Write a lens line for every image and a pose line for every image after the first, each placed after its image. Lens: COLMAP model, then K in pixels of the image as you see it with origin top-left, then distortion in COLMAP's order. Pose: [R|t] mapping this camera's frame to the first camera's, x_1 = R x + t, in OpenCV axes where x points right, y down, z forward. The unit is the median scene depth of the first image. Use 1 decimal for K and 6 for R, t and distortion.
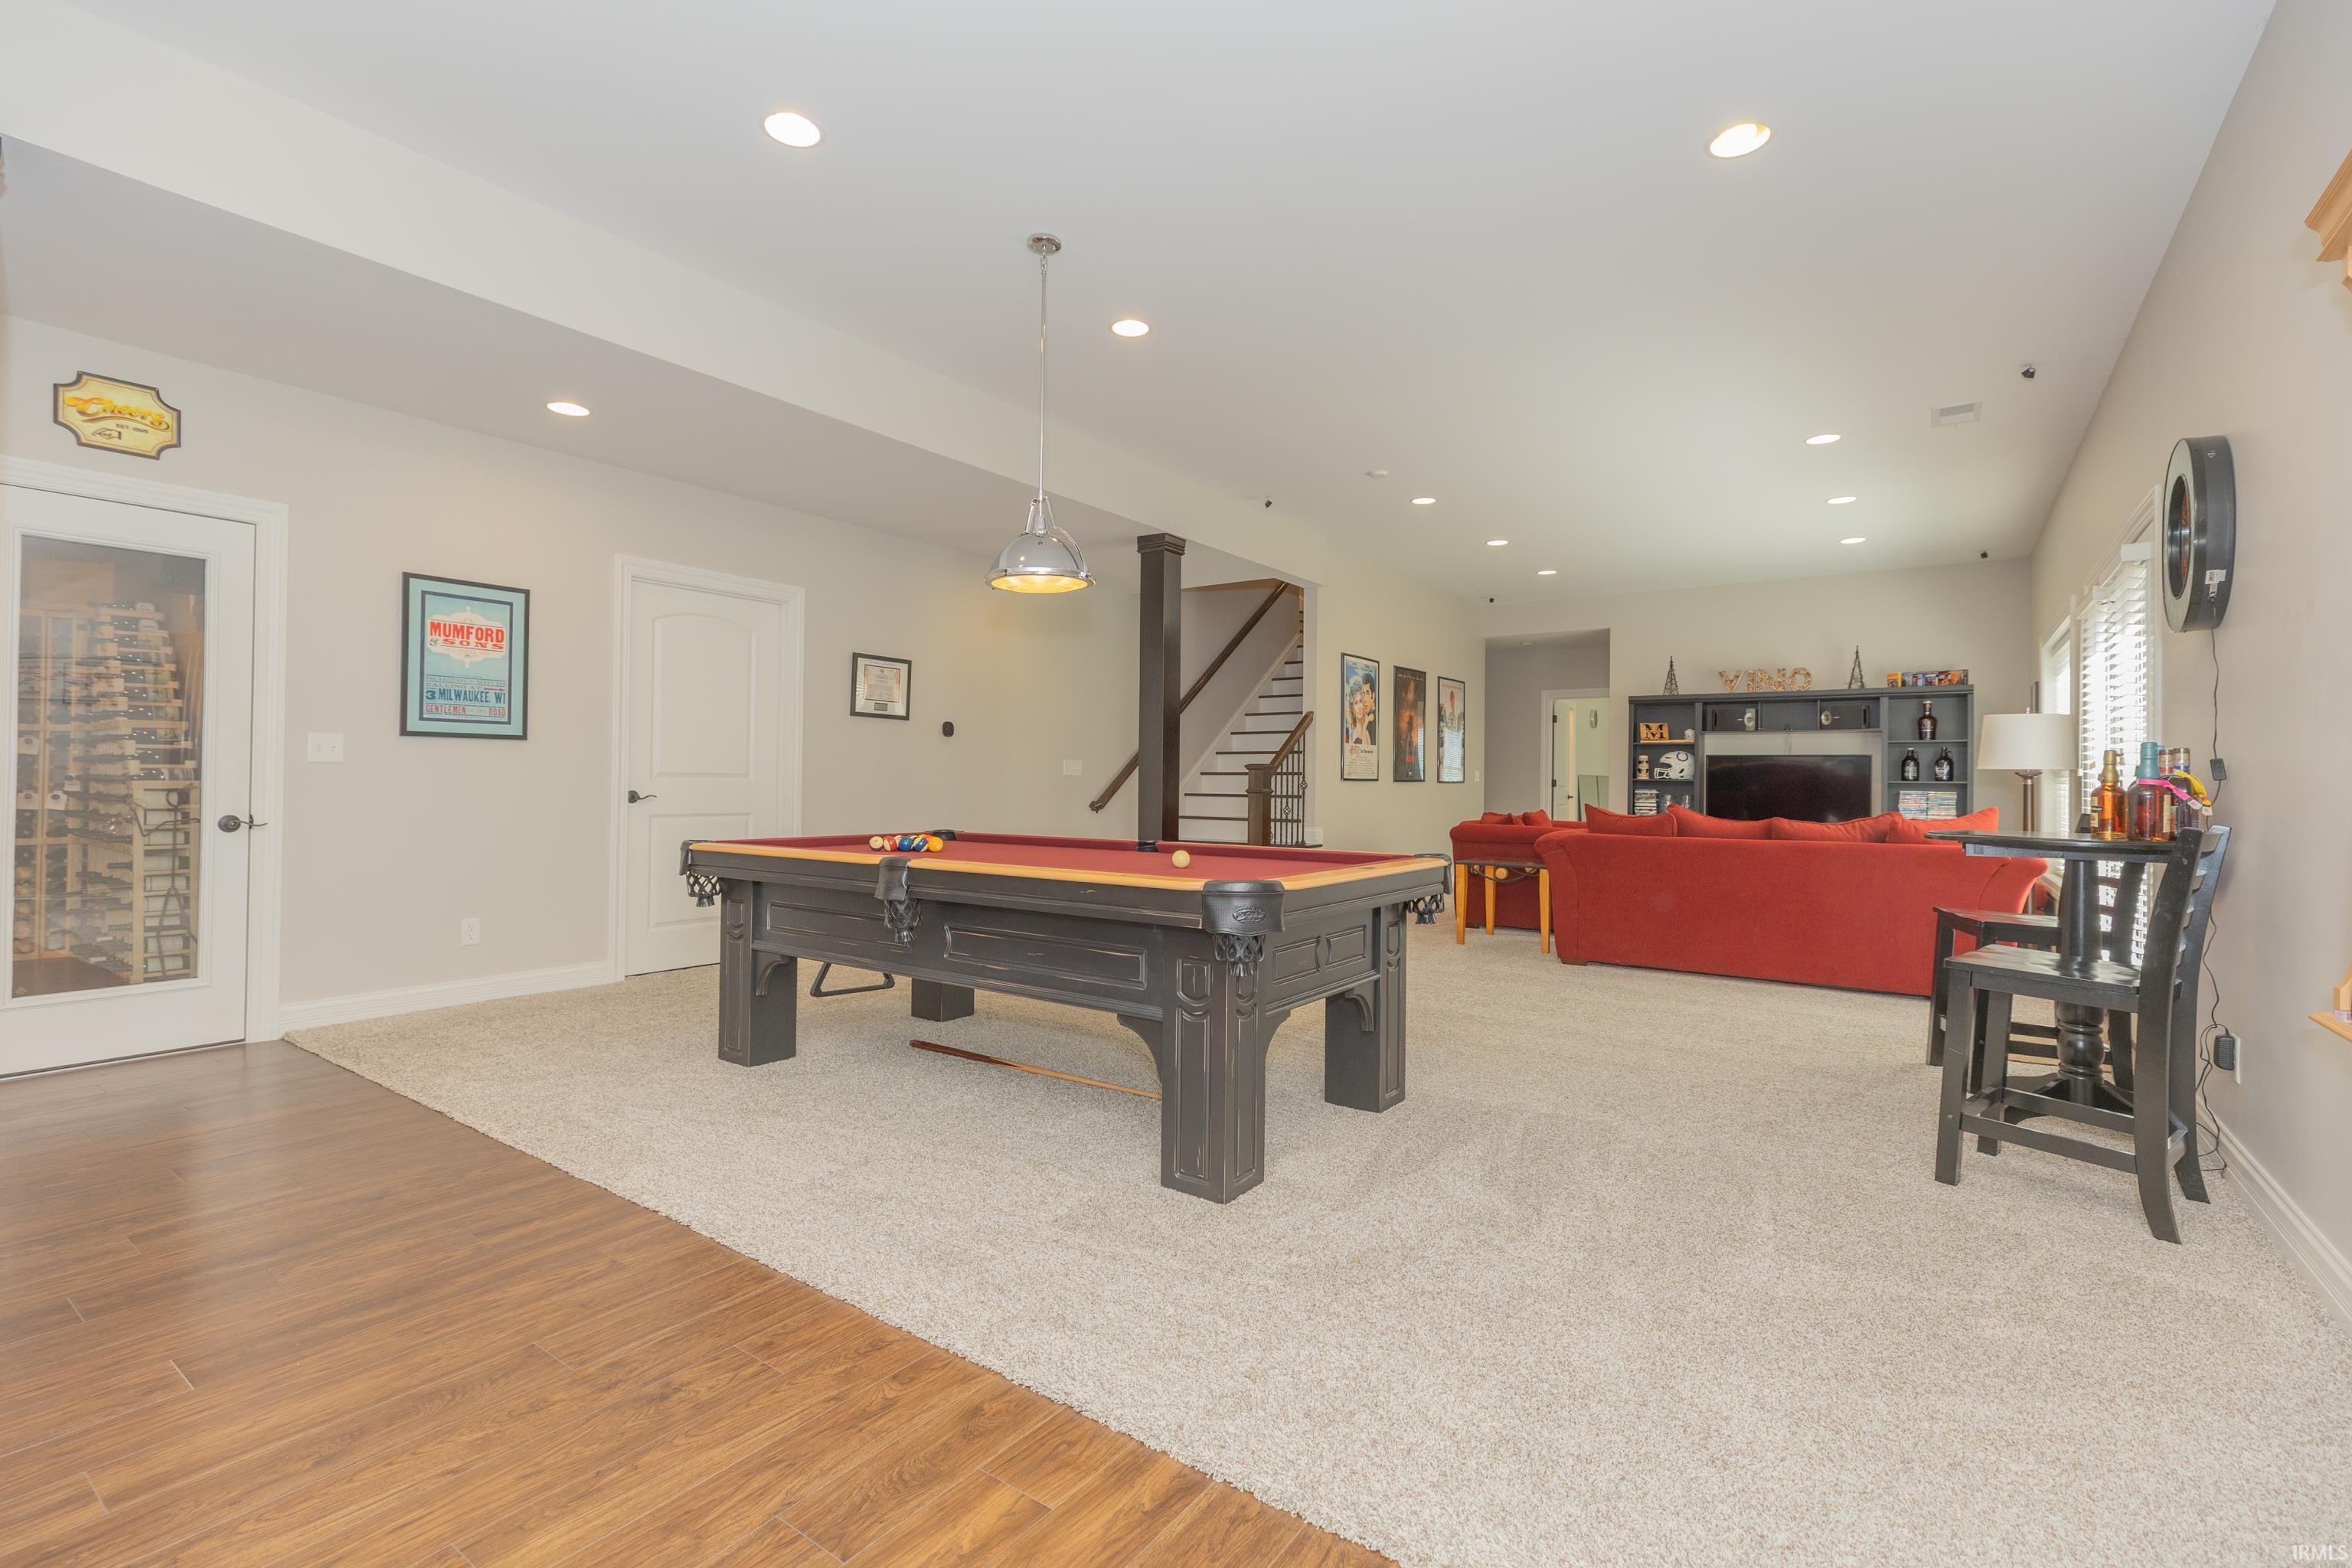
lens RADIAL K [[1123.1, 0, 1155.7], [0, 1123.1, 788.9], [0, 0, 1]] dist [0.001249, 0.001698]
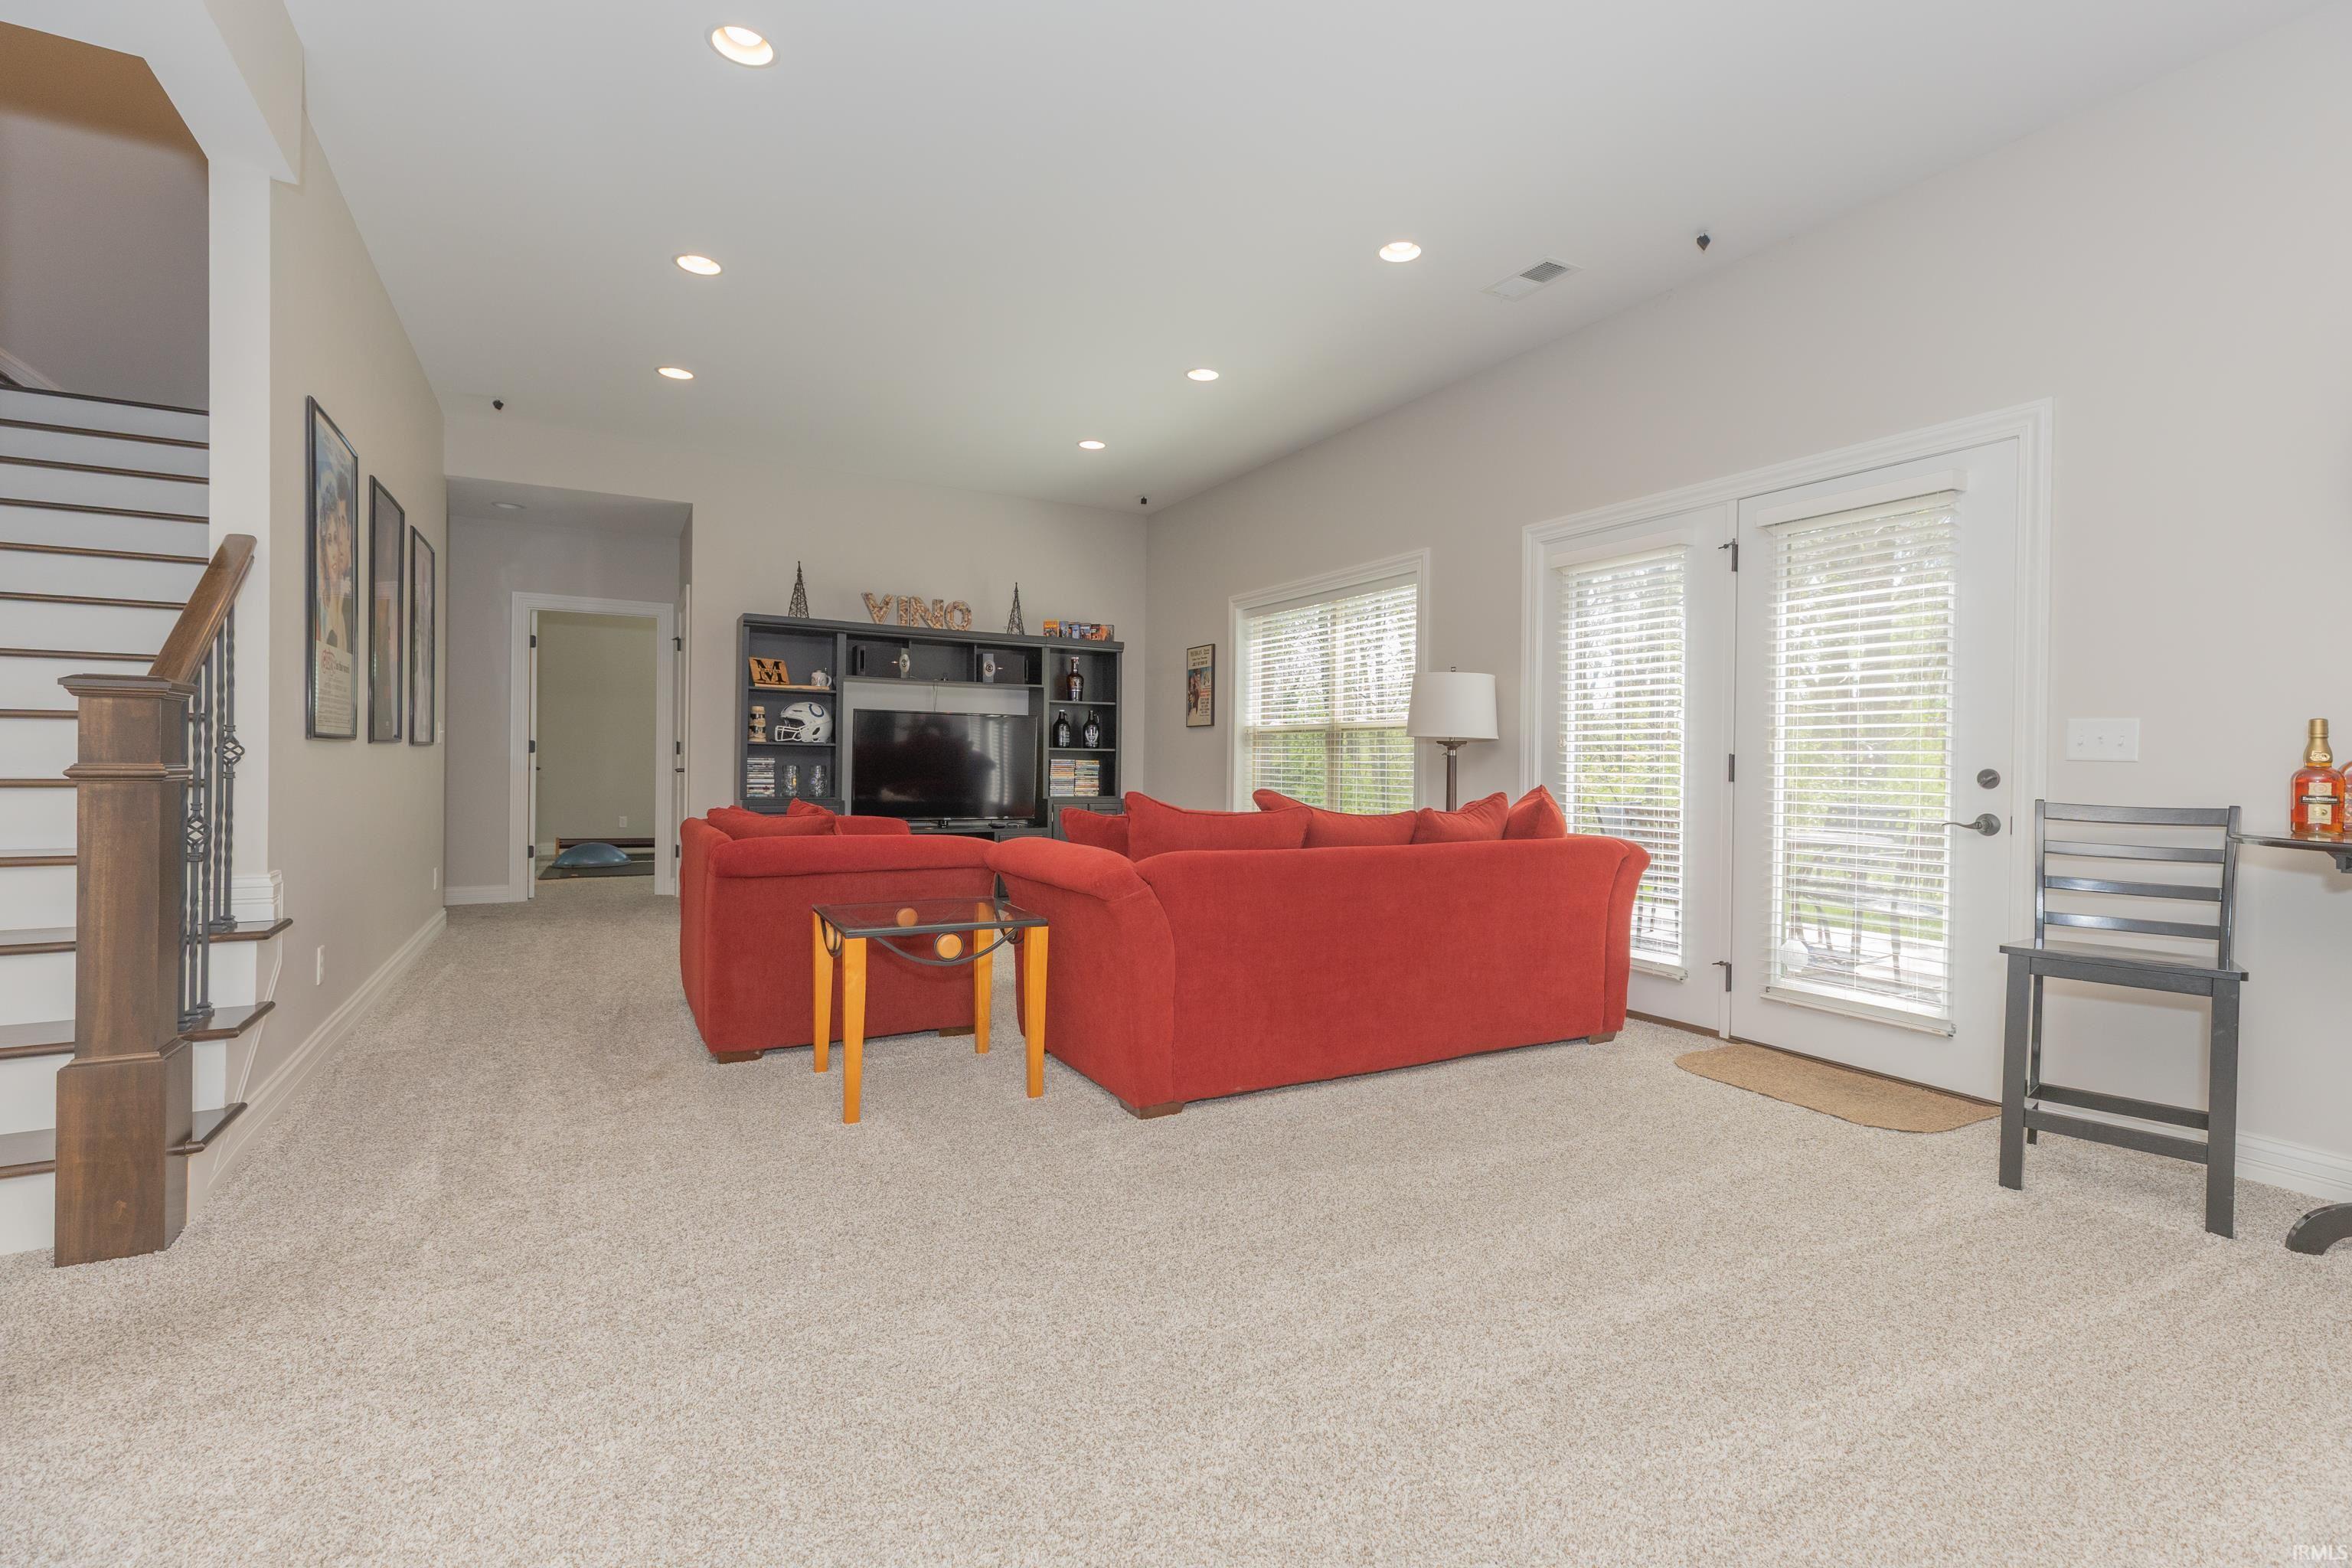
lens RADIAL K [[1123.1, 0, 1166.4], [0, 1123.1, 780.0], [0, 0, 1]] dist [0.001249, 0.001698]
pose [[0.458187, -0.018235, 0.888669, -0.049579], [-0.007644, 0.999672, 0.024453, -0.004301], [-0.888823, -0.017997, 0.457897, 0.497154]]
